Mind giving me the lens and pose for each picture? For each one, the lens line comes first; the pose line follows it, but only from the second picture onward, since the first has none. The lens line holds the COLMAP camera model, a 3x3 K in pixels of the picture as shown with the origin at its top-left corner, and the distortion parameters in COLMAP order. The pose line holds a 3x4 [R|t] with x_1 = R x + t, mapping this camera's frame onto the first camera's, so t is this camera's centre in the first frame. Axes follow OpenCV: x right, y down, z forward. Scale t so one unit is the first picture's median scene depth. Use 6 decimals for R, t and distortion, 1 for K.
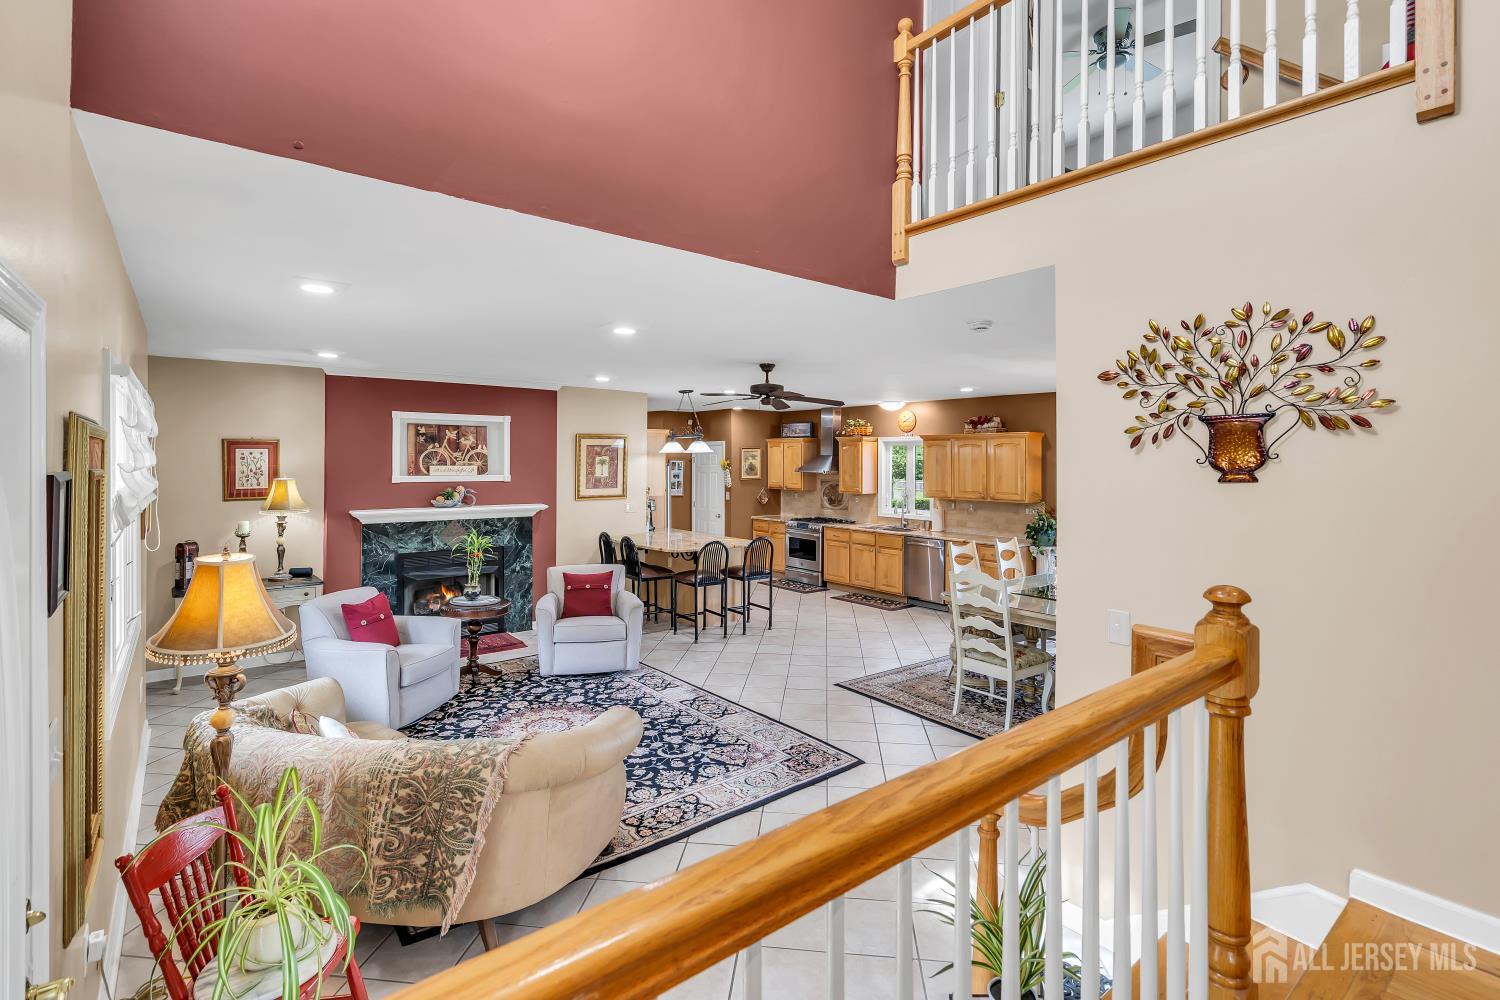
lens RADIAL K [[699.4, 0, 749.7], [0, 699.4, 457.0], [0, 0, 1]] dist [-0.001626, -0.000189]
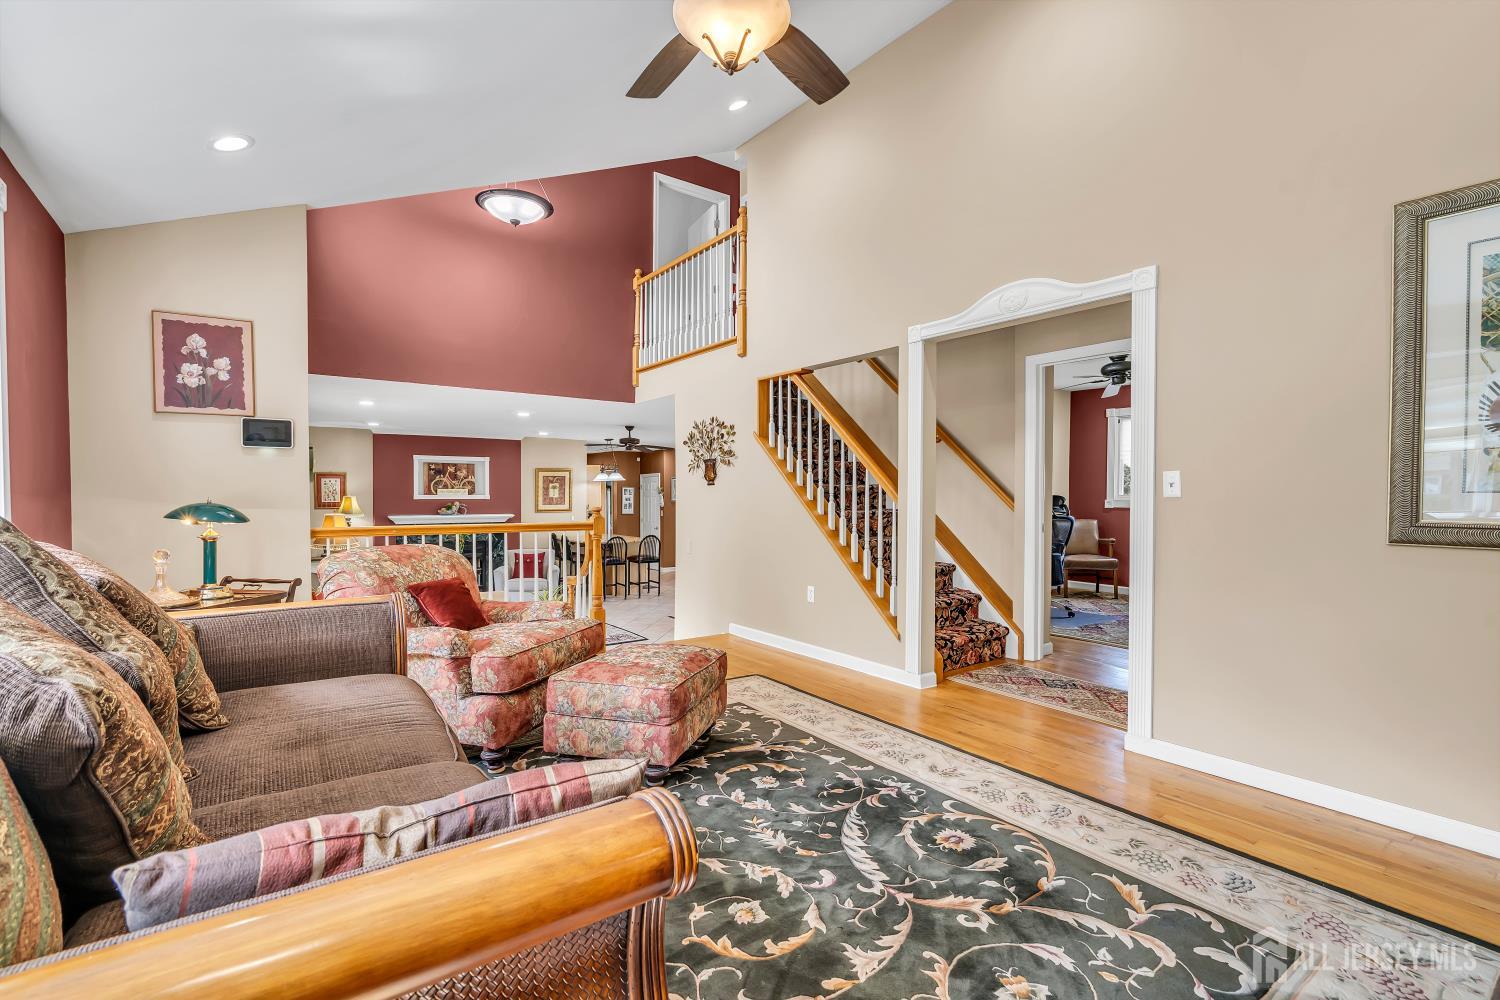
lens RADIAL K [[681.0, 0, 748.7], [0, 681.0, 498.5], [0, 0, 1]] dist [-0.001259, 0.000120]
pose [[0.998853, -0.003398, -0.047752, 0.360756], [0.003915, 0.999935, 0.010746, 0.022482], [0.047712, -0.010920, 0.998801, -0.572500]]
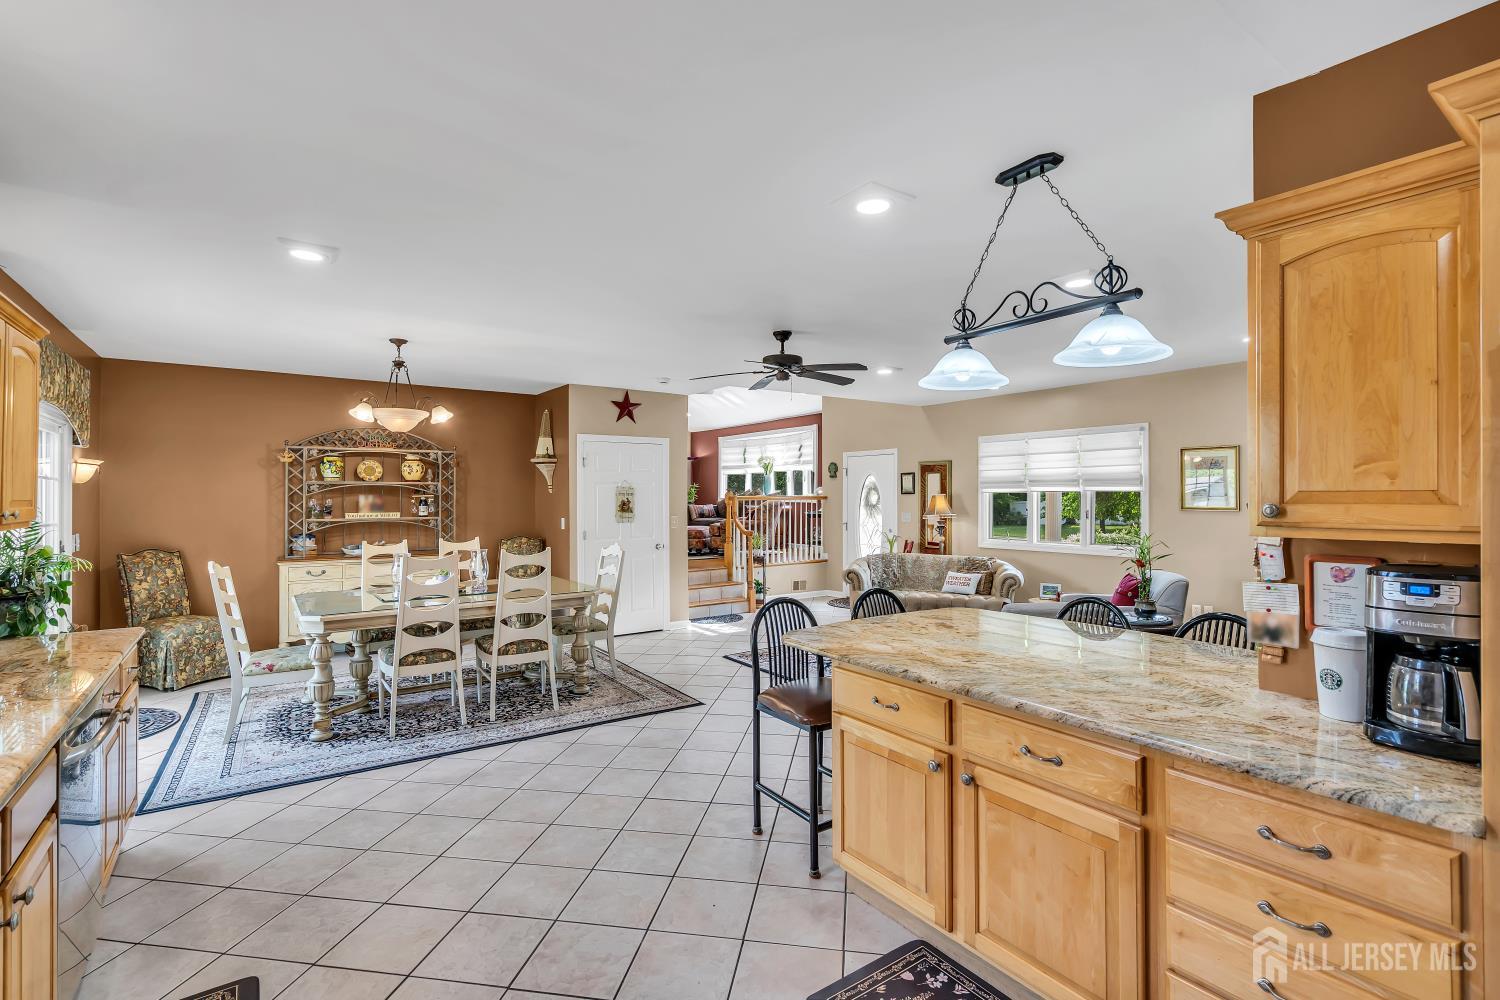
lens RADIAL K [[690.6, 0, 750.0], [0, 690.6, 500.0], [0, 0, 1]] dist [-0.001586, 0.000089]
pose [[-0.998401, -0.004617, 0.056333, 0.015756], [-0.004659, 0.999989, -0.000622, 0.065807], [-0.056329, -0.000883, -0.998412, 1.708615]]
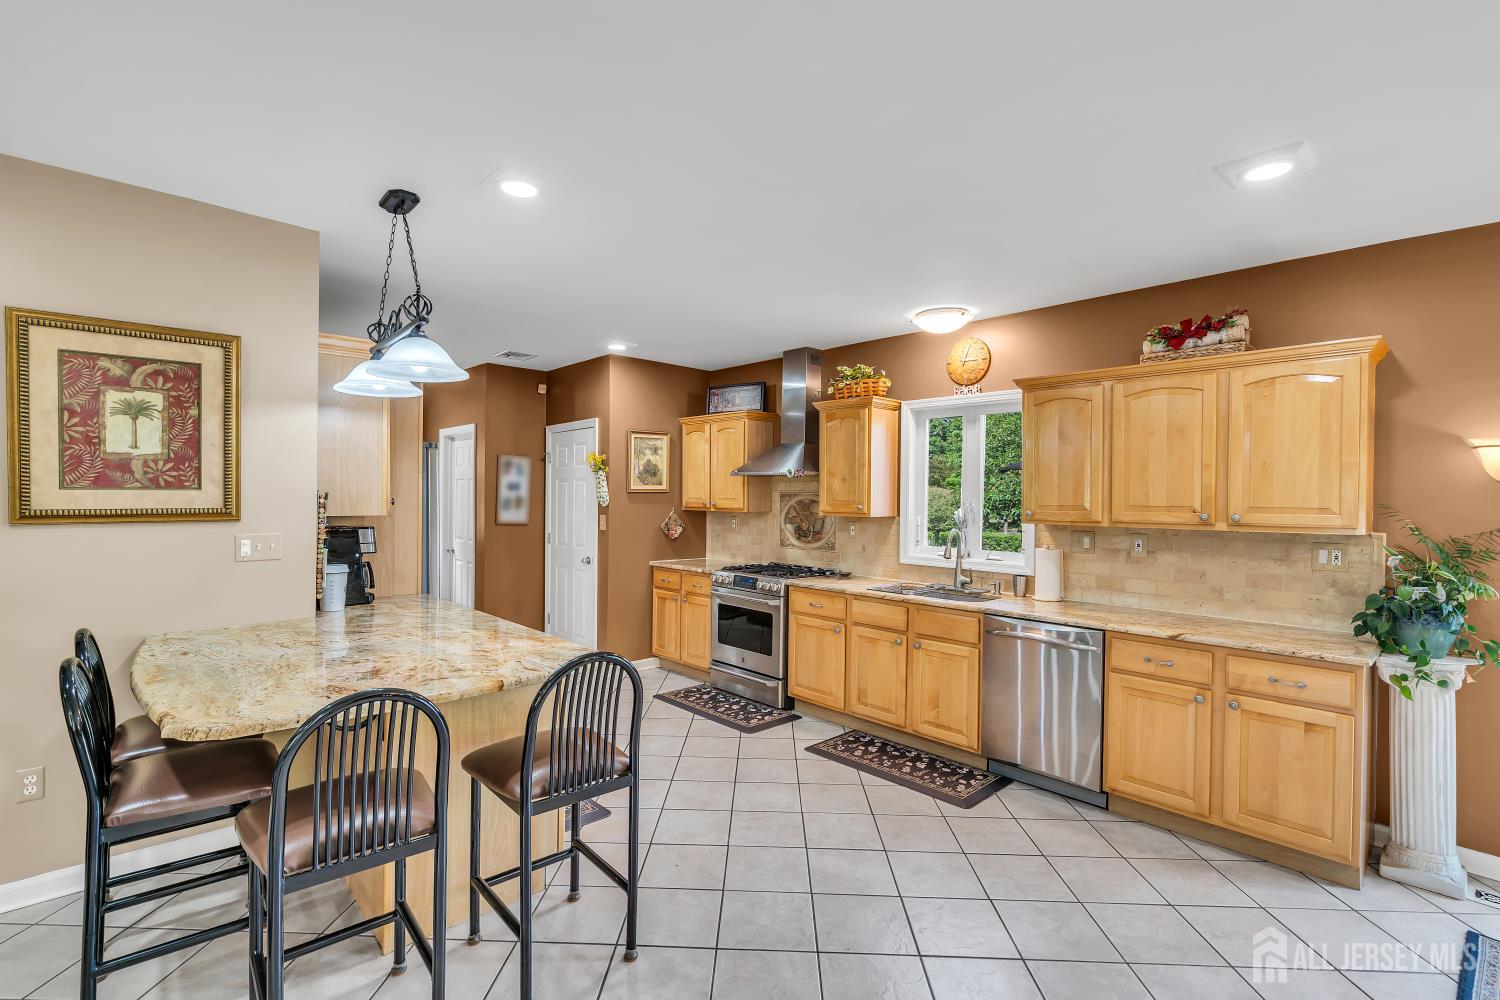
lens RADIAL K [[681.0, 0, 748.7], [0, 681.0, 498.5], [0, 0, 1]] dist [-0.001259, 0.000120]
pose [[0.997101, 0.005349, 0.075907, 0.069028], [-0.005942, 0.999954, 0.007590, 0.059224], [-0.075863, -0.008019, 0.997086, 0.866011]]
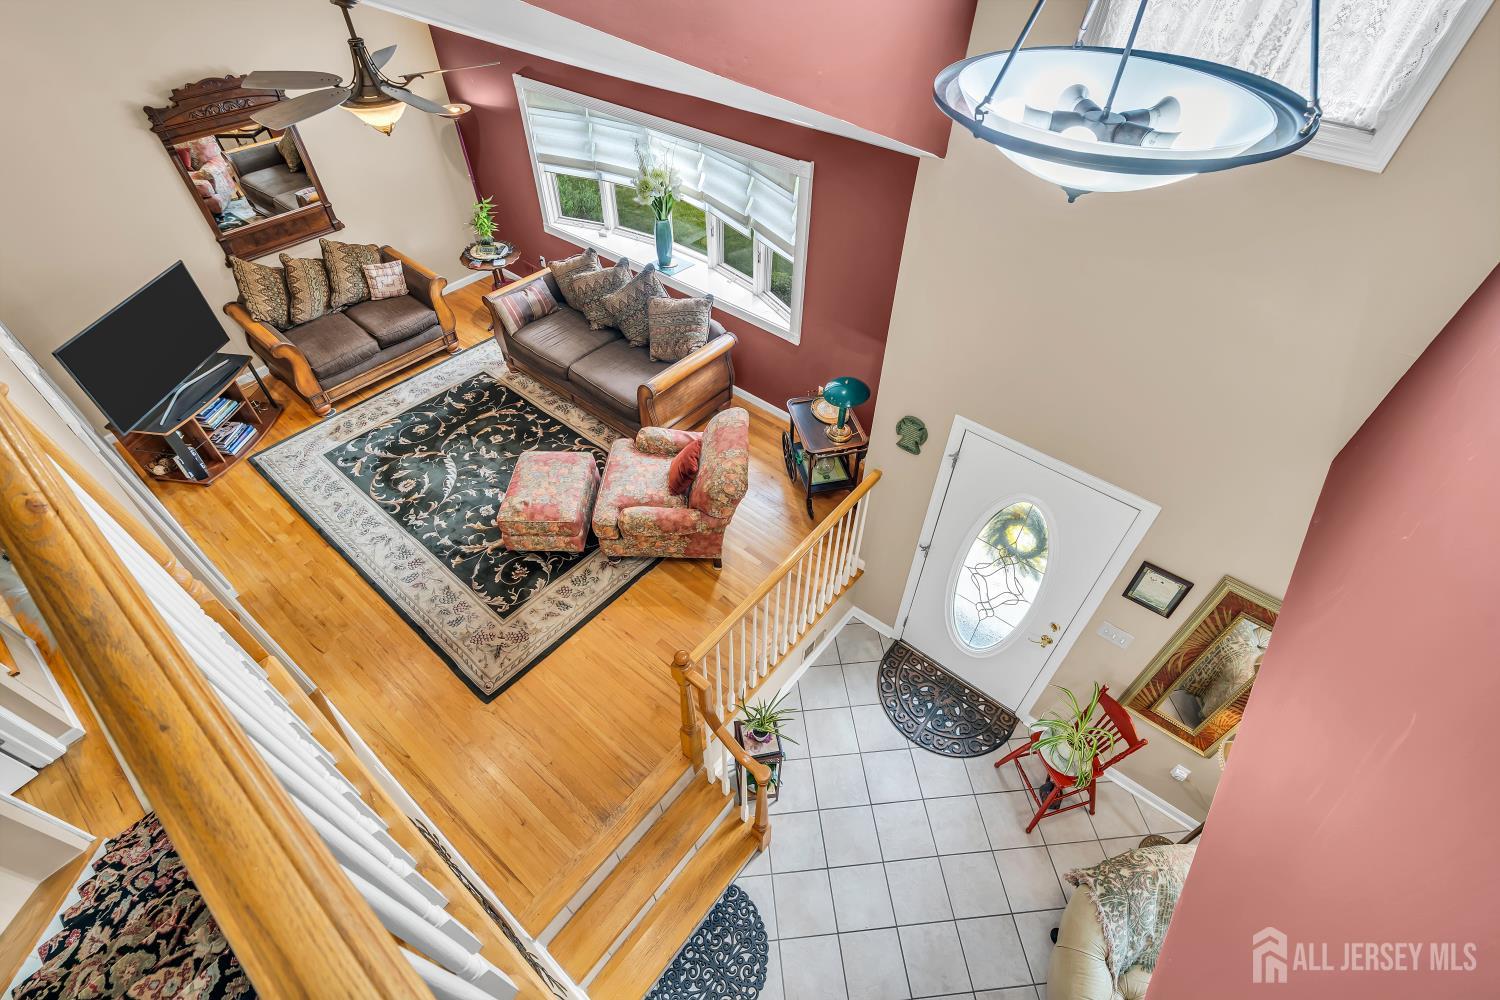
lens RADIAL K [[681.0, 0, 748.7], [0, 681.0, 498.5], [0, 0, 1]] dist [-0.001259, 0.000120]
pose [[-0.979660, 0.137482, -0.146168, 0.153910], [-0.009483, 0.695888, 0.718088, -0.408824], [0.200440, 0.704868, -0.680430, 0.490089]]
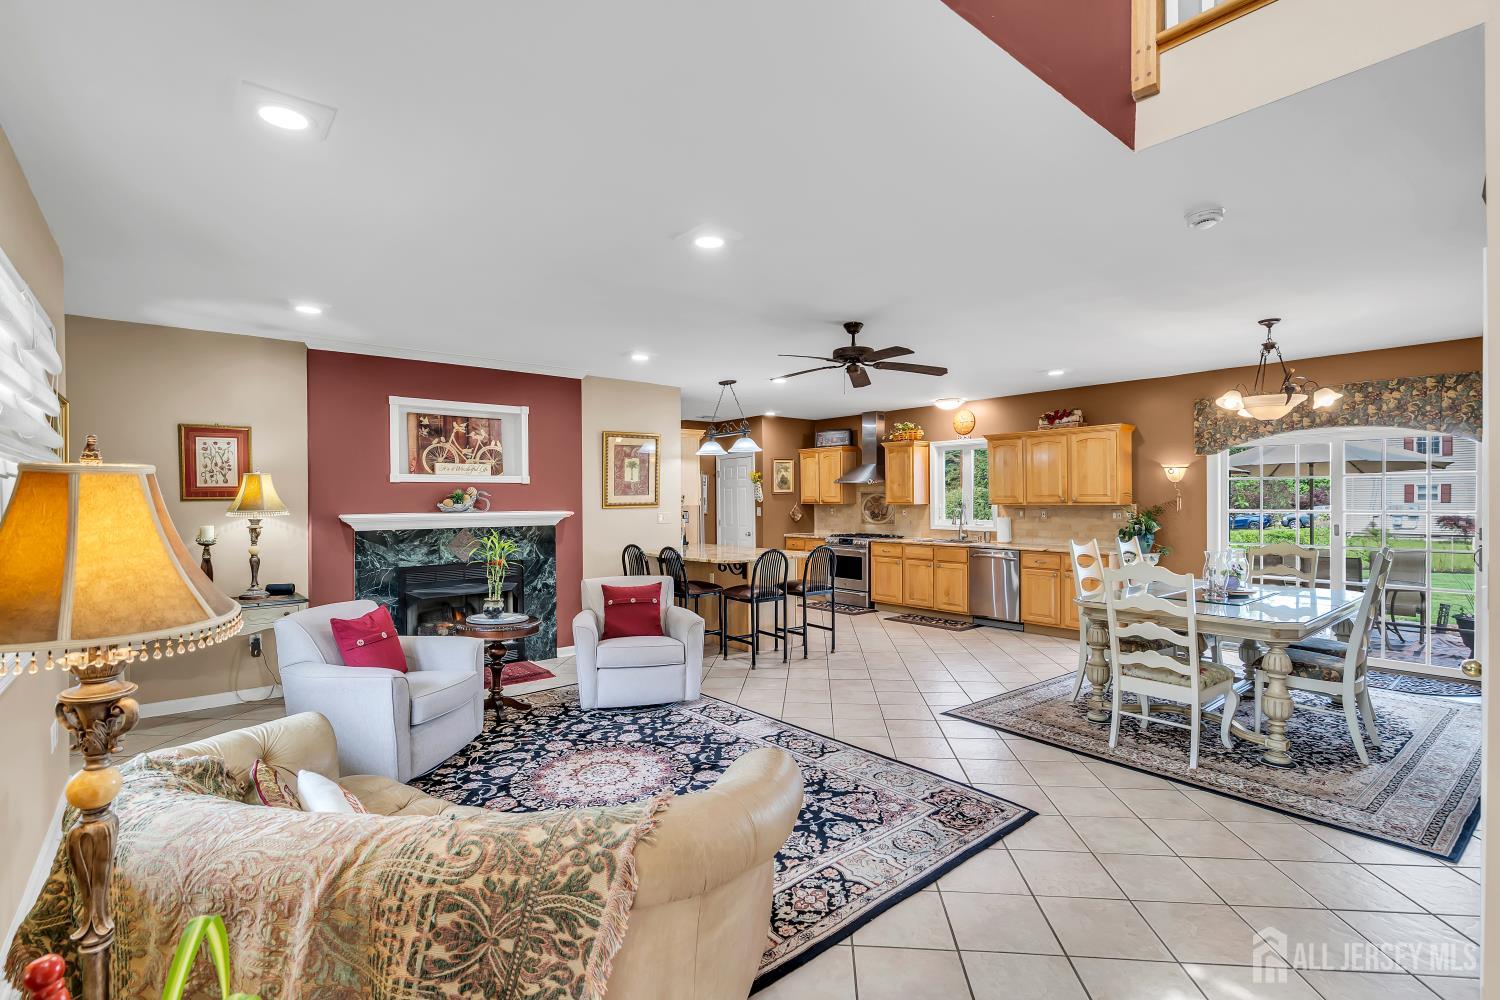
lens RADIAL K [[690.6, 0, 750.0], [0, 690.6, 500.0], [0, 0, 1]] dist [-0.001586, 0.000089]
pose [[0.999753, -0.012742, 0.018226, -0.105421], [0.012632, 0.999902, 0.006114, 0.062453], [-0.018302, -0.005882, 0.999815, 0.181956]]
